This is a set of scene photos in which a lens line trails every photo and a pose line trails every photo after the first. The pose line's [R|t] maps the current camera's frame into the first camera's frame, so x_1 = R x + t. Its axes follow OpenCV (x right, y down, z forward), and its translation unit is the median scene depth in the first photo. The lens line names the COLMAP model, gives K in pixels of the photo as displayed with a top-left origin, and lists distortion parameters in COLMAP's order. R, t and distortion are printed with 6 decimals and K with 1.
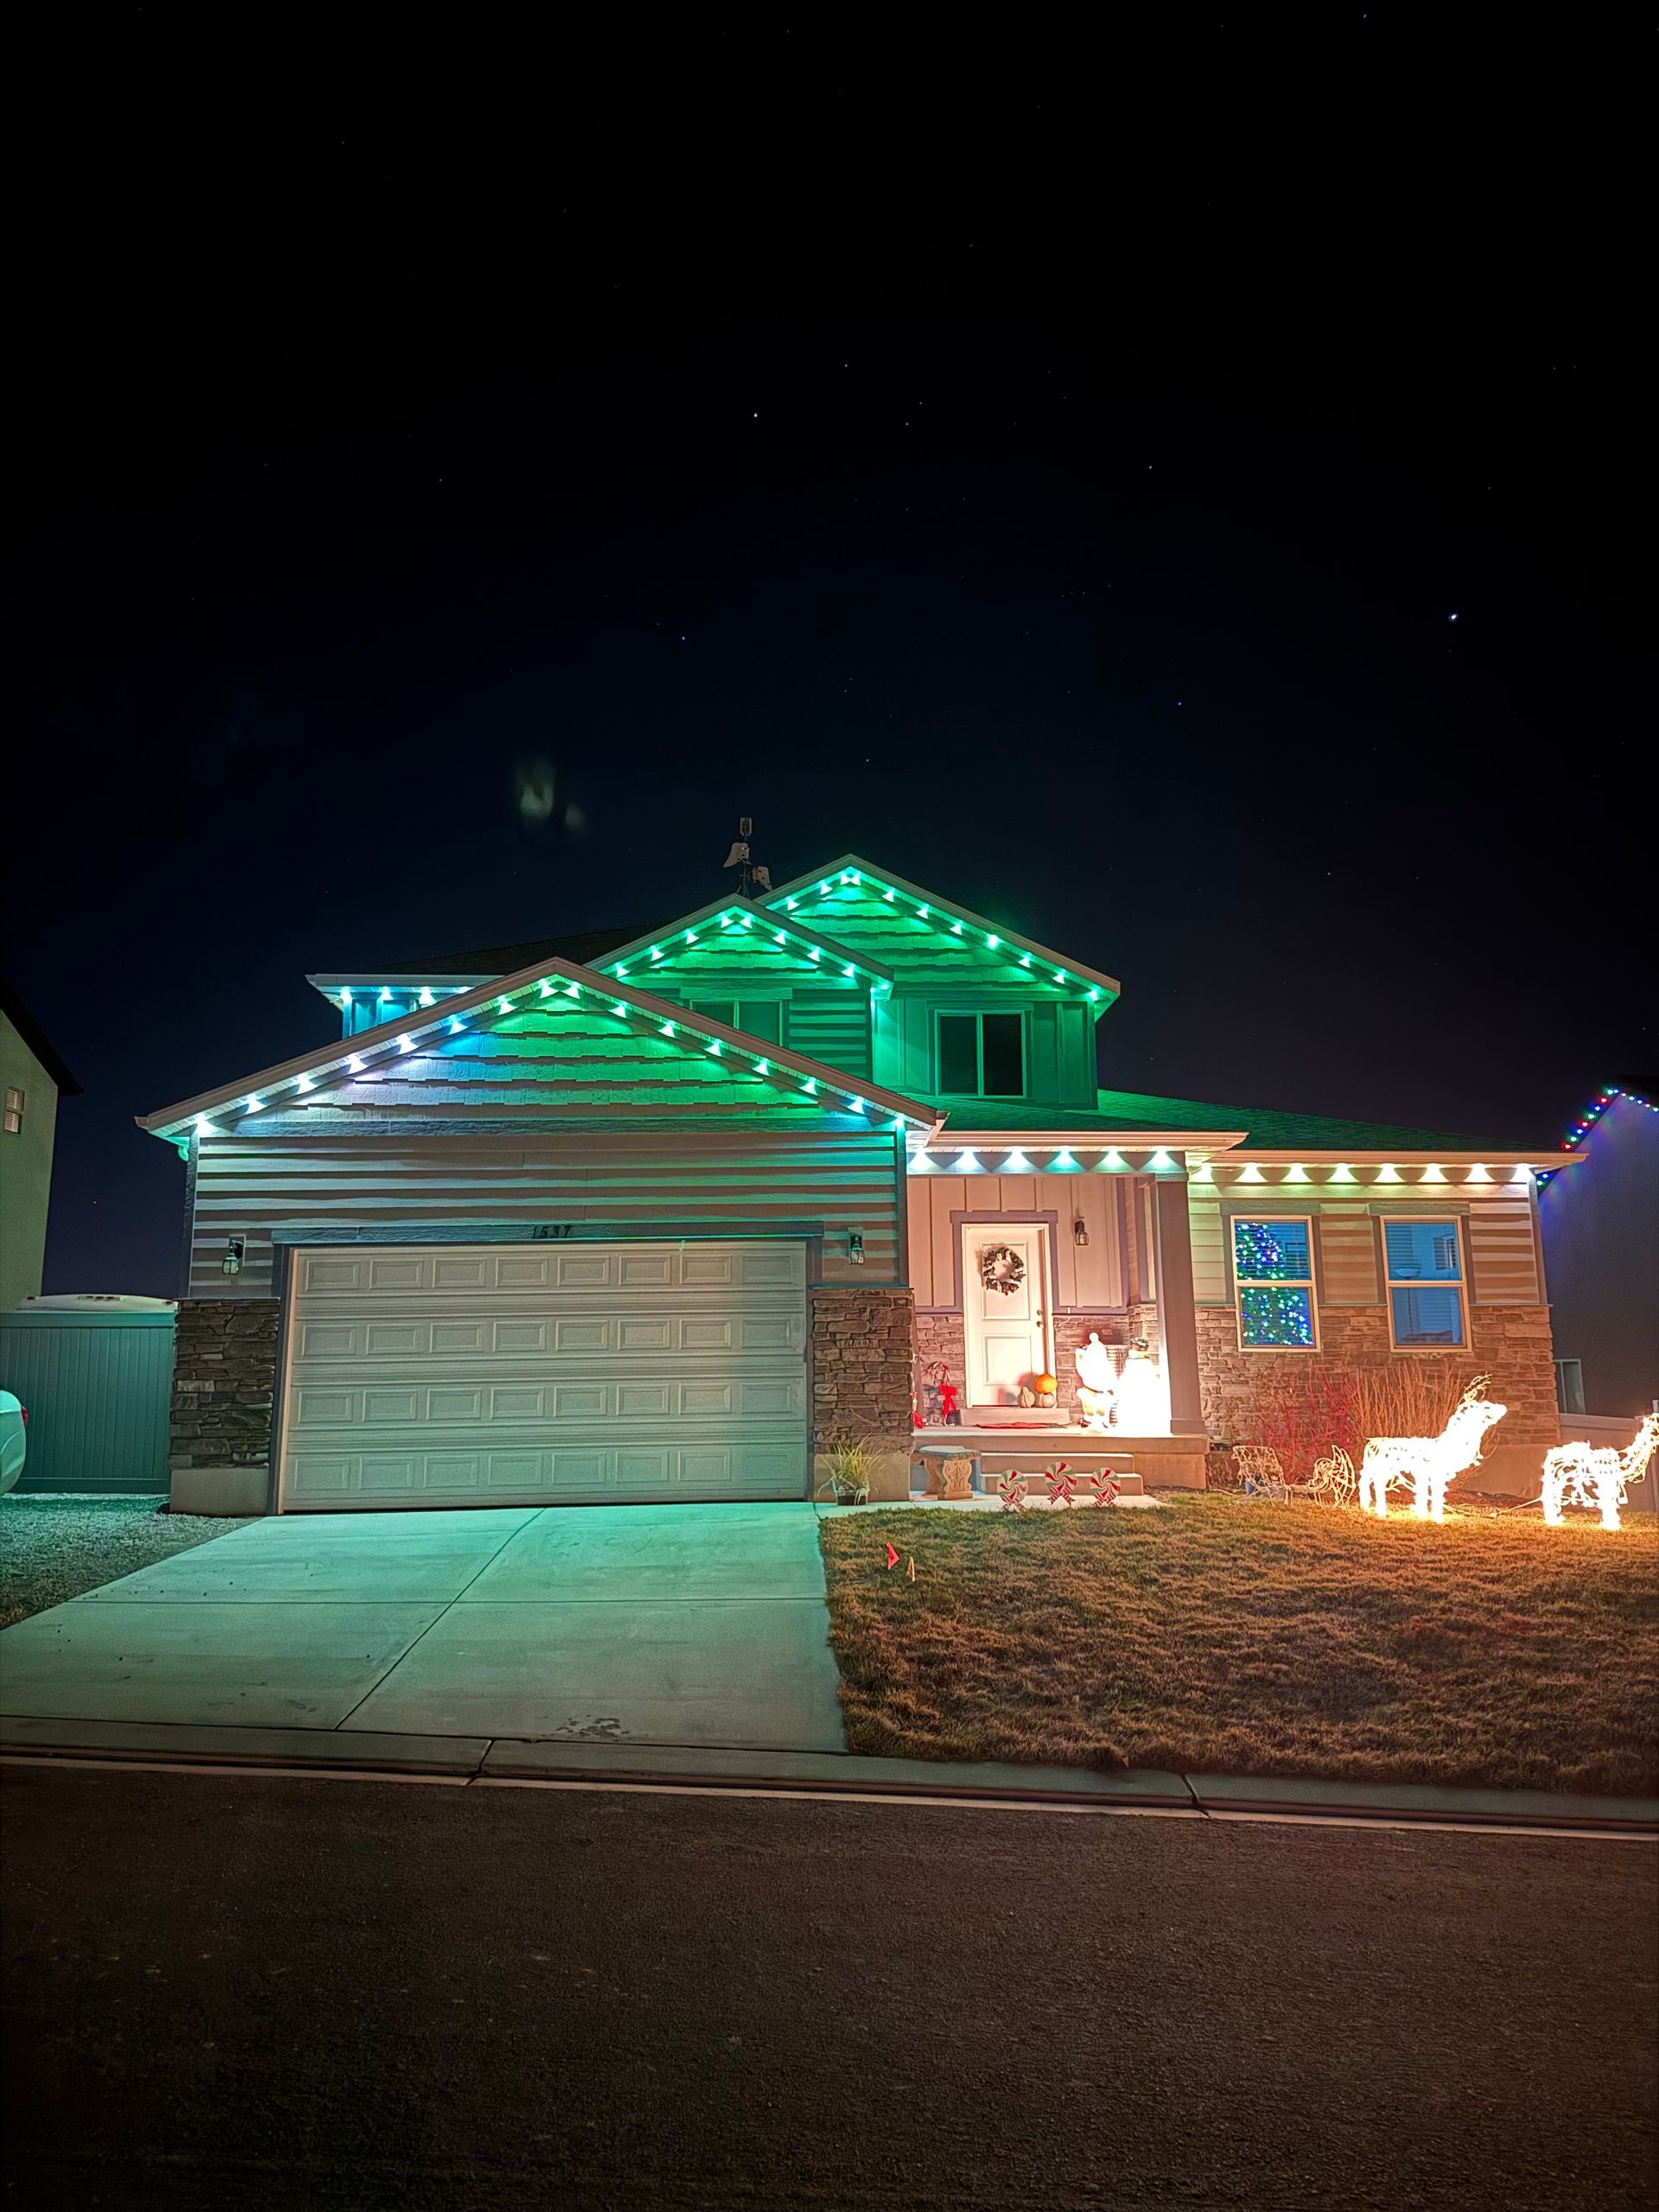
lens RADIAL K [[1520.8, 0, 829.5], [0, 1520.8, 1106.0], [0, 0, 1]] dist [0.193098, -0.419830]
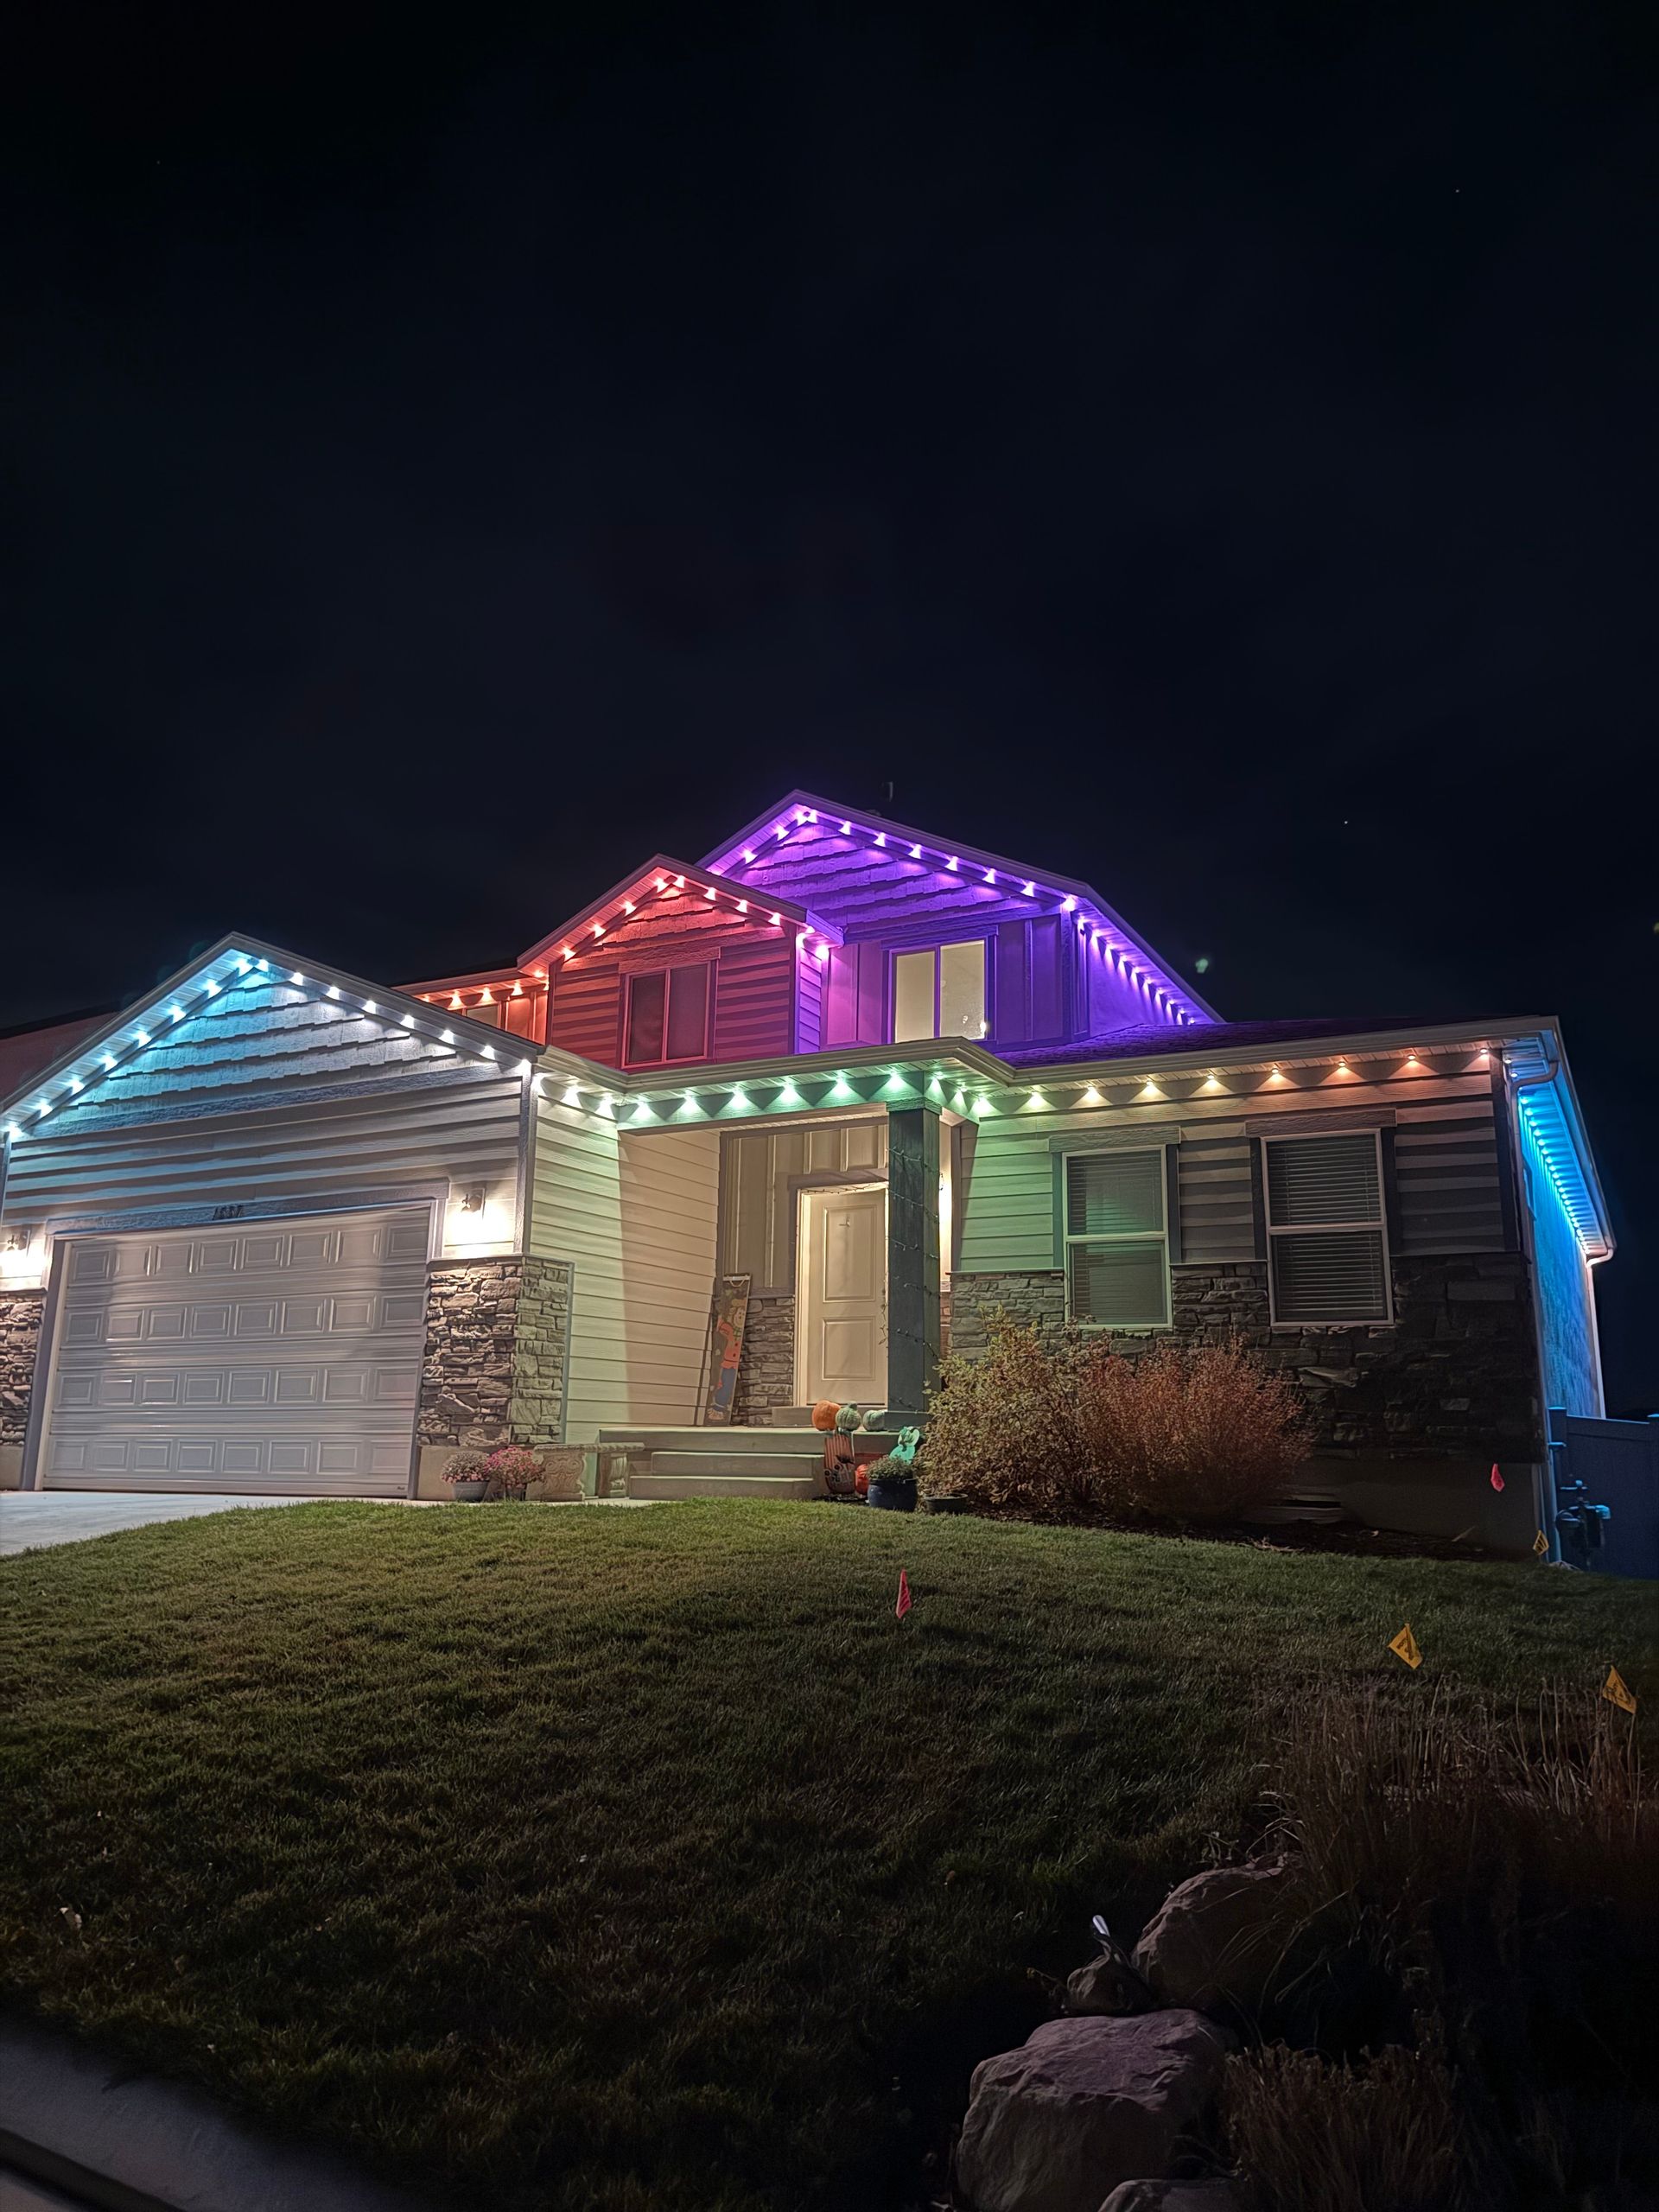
lens RADIAL K [[1520.8, 0, 829.5], [0, 1520.8, 1106.0], [0, 0, 1]] dist [0.193098, -0.419830]
pose [[0.870650, -0.089444, -0.483703, 0.526820], [0.072973, 0.995935, -0.052813, 0.079331], [0.486461, 0.010684, 0.873637, 0.275083]]
